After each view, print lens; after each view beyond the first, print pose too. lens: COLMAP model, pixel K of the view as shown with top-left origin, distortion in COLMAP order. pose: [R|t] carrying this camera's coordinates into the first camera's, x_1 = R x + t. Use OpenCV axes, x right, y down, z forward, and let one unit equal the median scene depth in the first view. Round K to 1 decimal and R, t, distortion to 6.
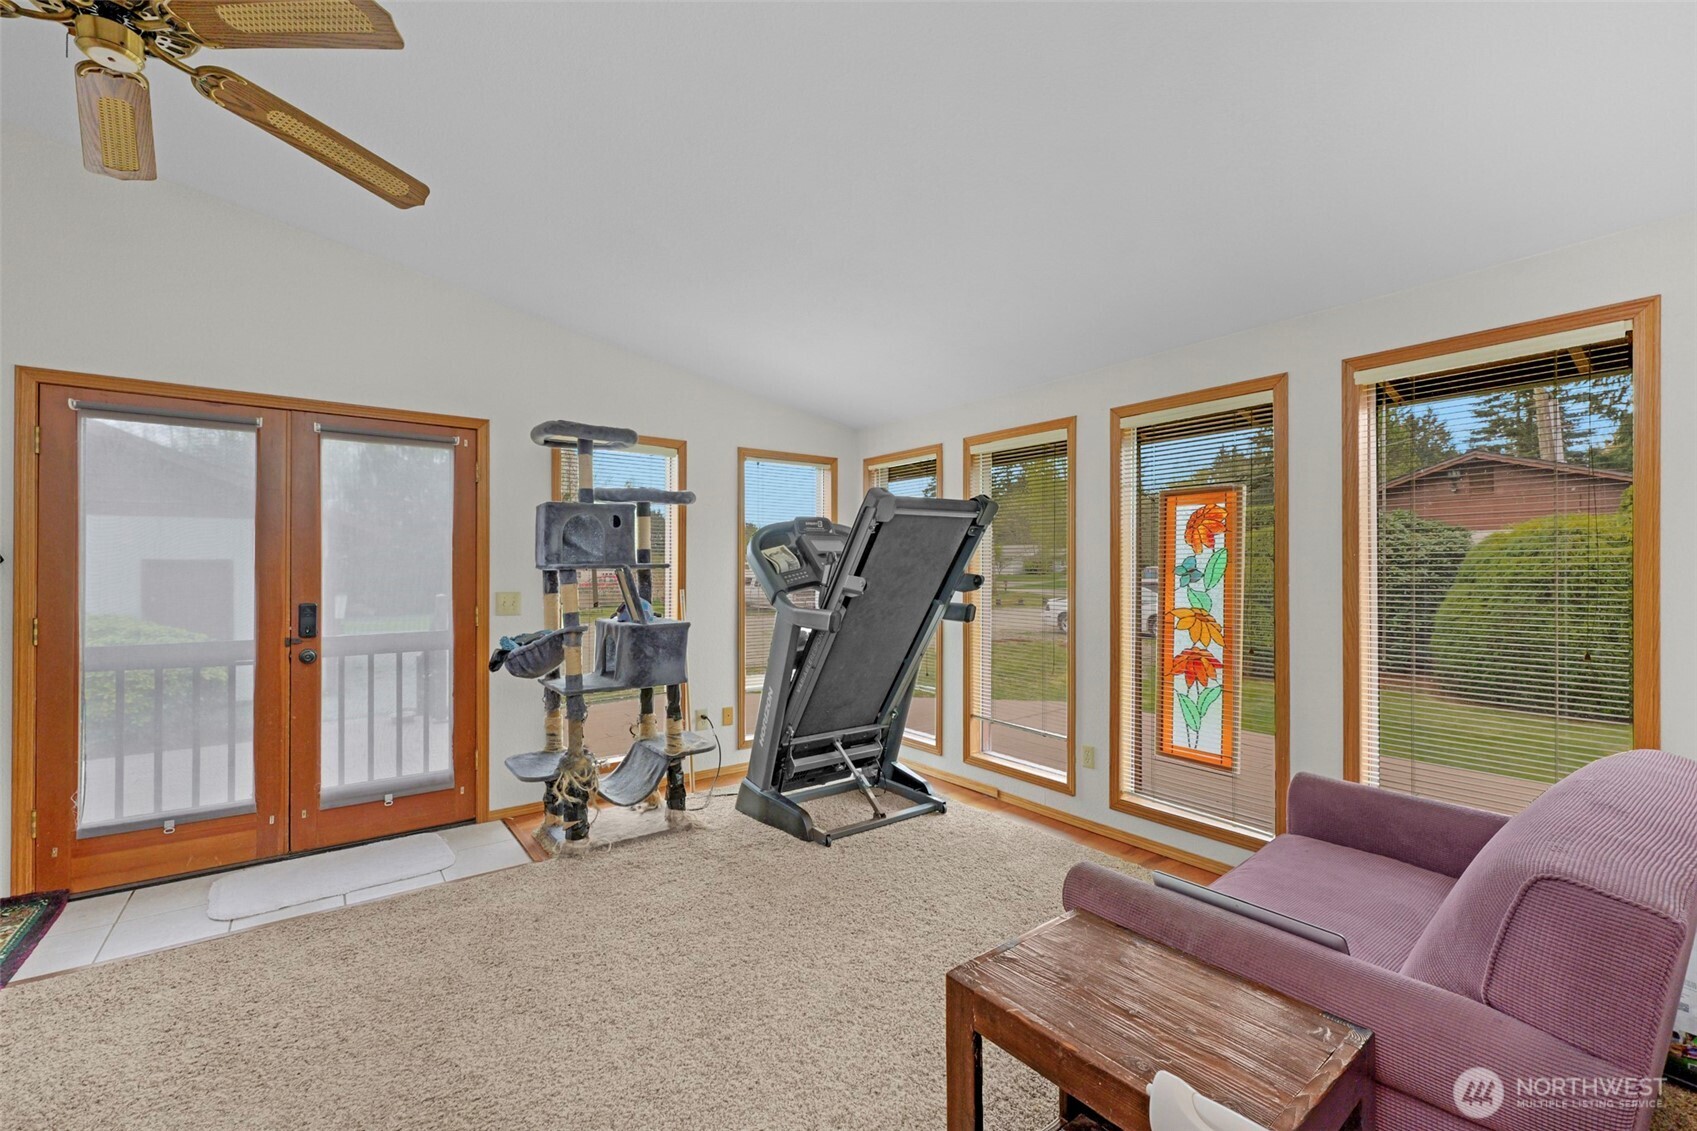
lens RADIAL K [[694.1, 0, 847.6], [0, 694.1, 567.9], [0, 0, 1]] dist [-0.001008, -0.000059]
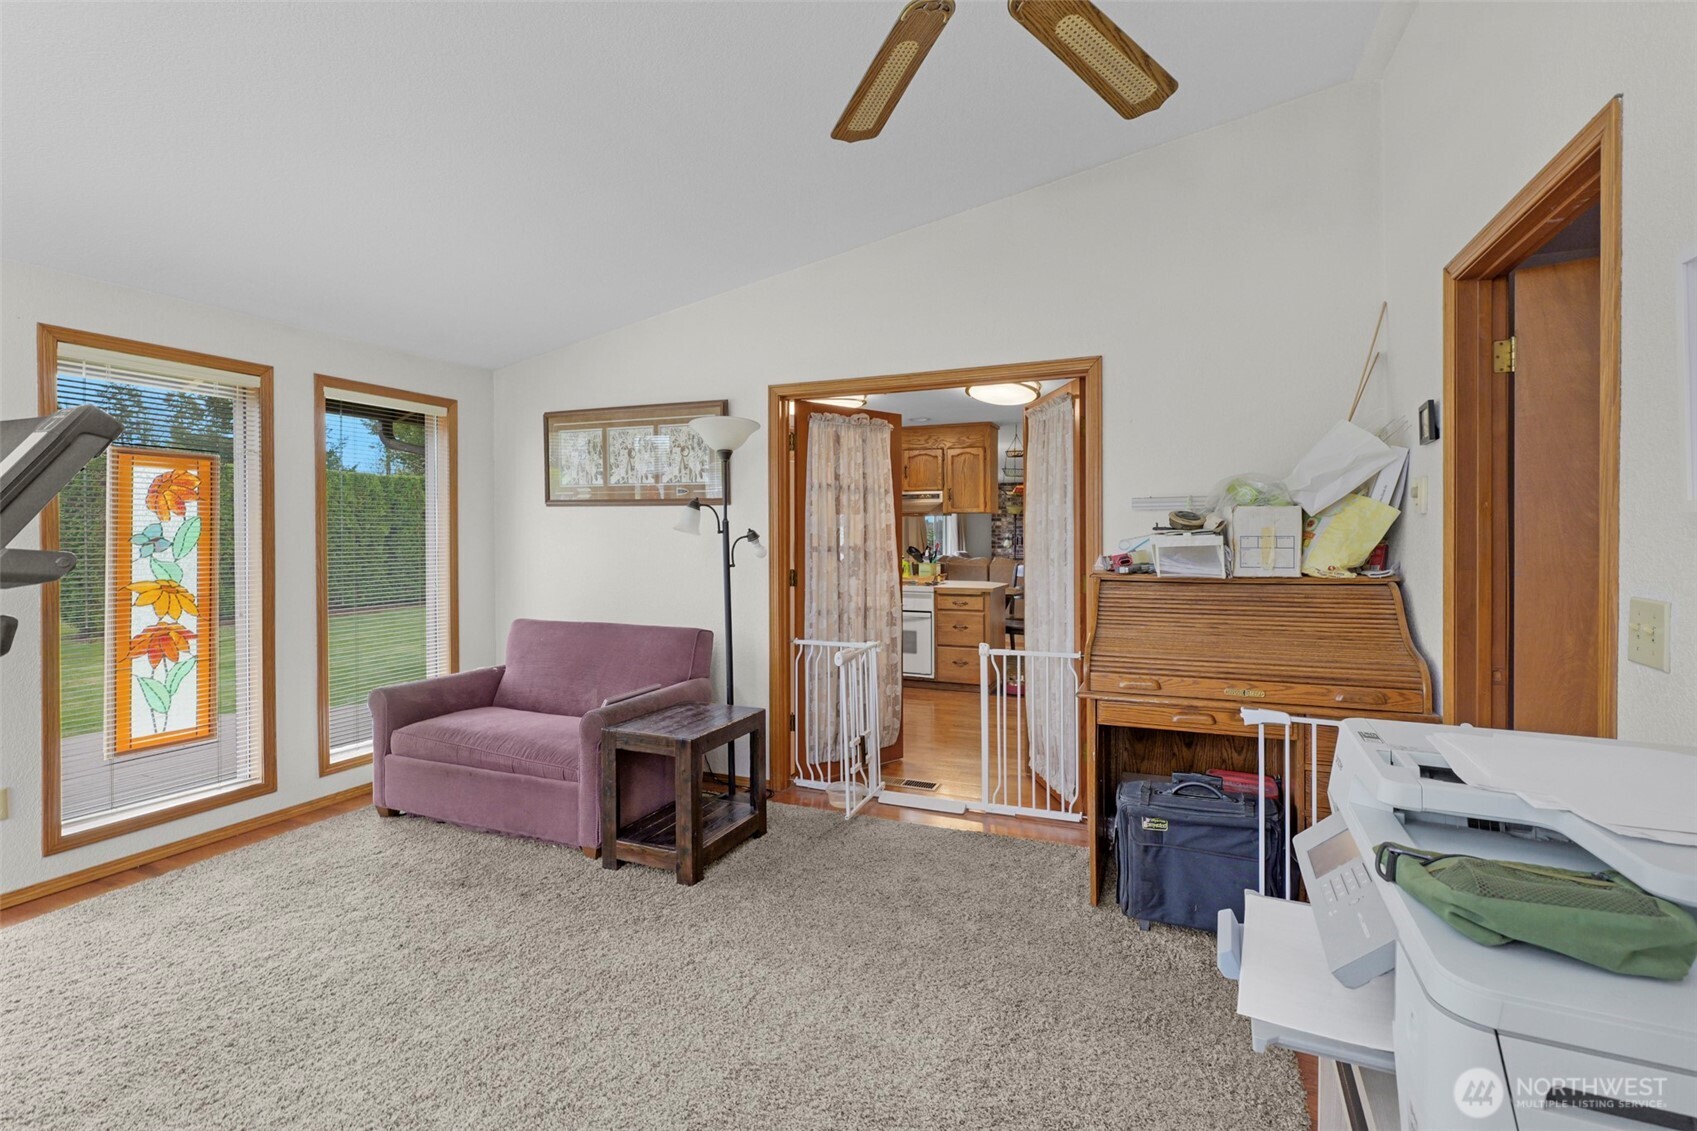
lens RADIAL K [[787.7, 0, 845.4], [0, 787.7, 549.2], [0, 0, 1]] dist [0.000392, 0.000285]
pose [[-0.496079, -0.009131, 0.868230, -0.862912], [0.003085, 0.999920, 0.012279, 0.006890], [-0.868272, 0.008770, -0.496011, 0.730902]]
